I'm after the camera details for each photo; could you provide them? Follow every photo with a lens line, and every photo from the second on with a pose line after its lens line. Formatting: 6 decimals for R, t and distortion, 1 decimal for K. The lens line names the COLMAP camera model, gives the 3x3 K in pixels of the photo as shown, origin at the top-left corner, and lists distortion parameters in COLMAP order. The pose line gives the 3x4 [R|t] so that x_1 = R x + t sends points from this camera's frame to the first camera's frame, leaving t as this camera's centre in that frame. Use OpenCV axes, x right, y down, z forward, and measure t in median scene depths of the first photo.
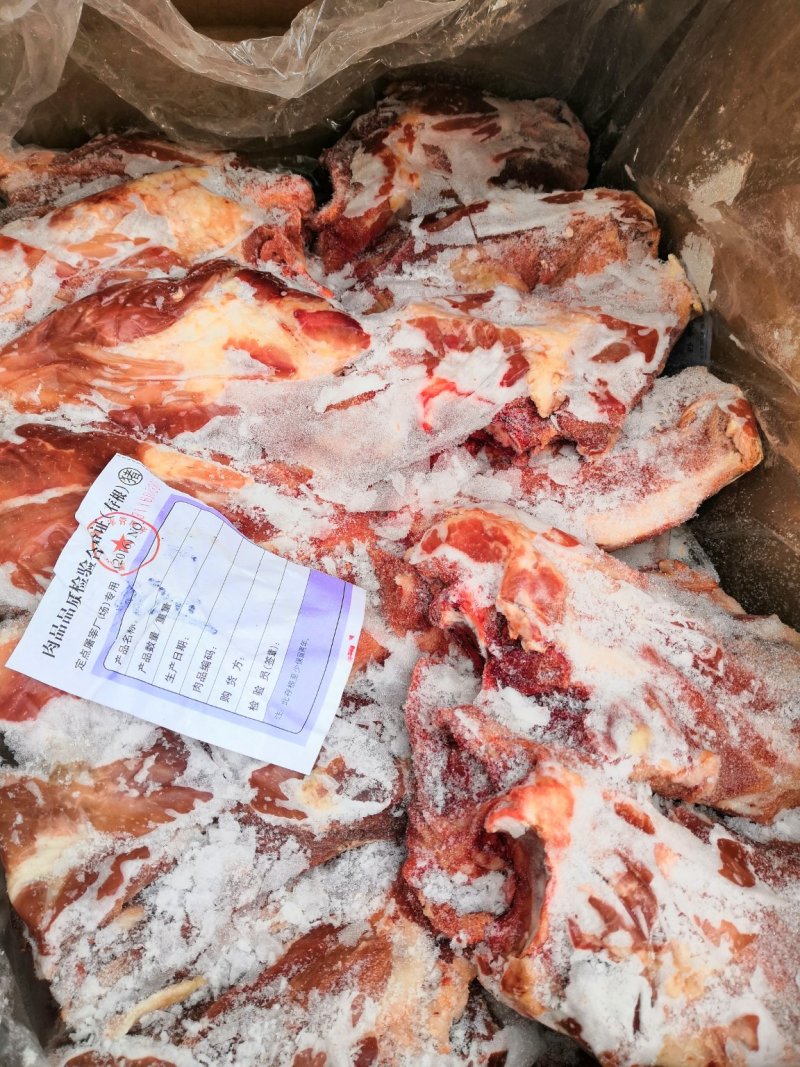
lens RADIAL K [[764.6, 0, 436.6], [0, 764.6, 533.7], [0, 0, 1]] dist [-0.024846, -0.012629]
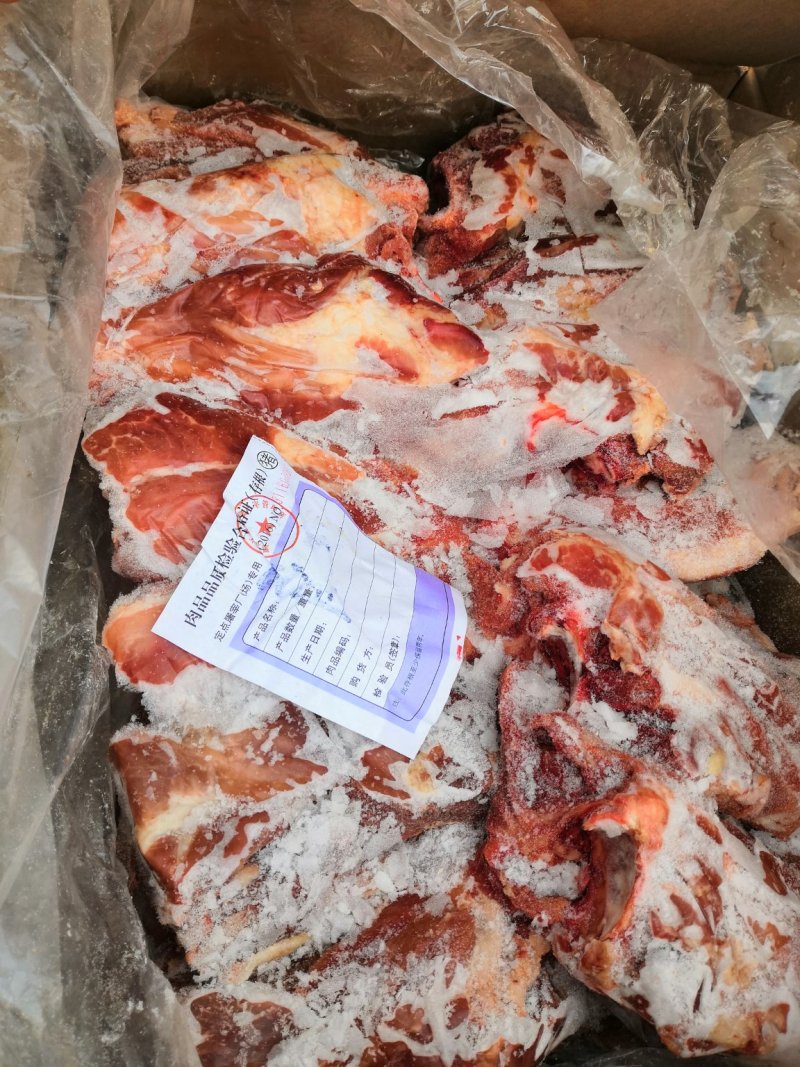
lens RADIAL K [[764.6, 0, 402.6], [0, 764.6, 532.8], [0, 0, 1]] dist [-0.024846, -0.012629]
pose [[0.987594, 0.131955, 0.085123, -0.302812], [-0.135954, 0.989781, 0.043013, -0.047738], [-0.078577, -0.054052, 0.995442, -0.066404]]
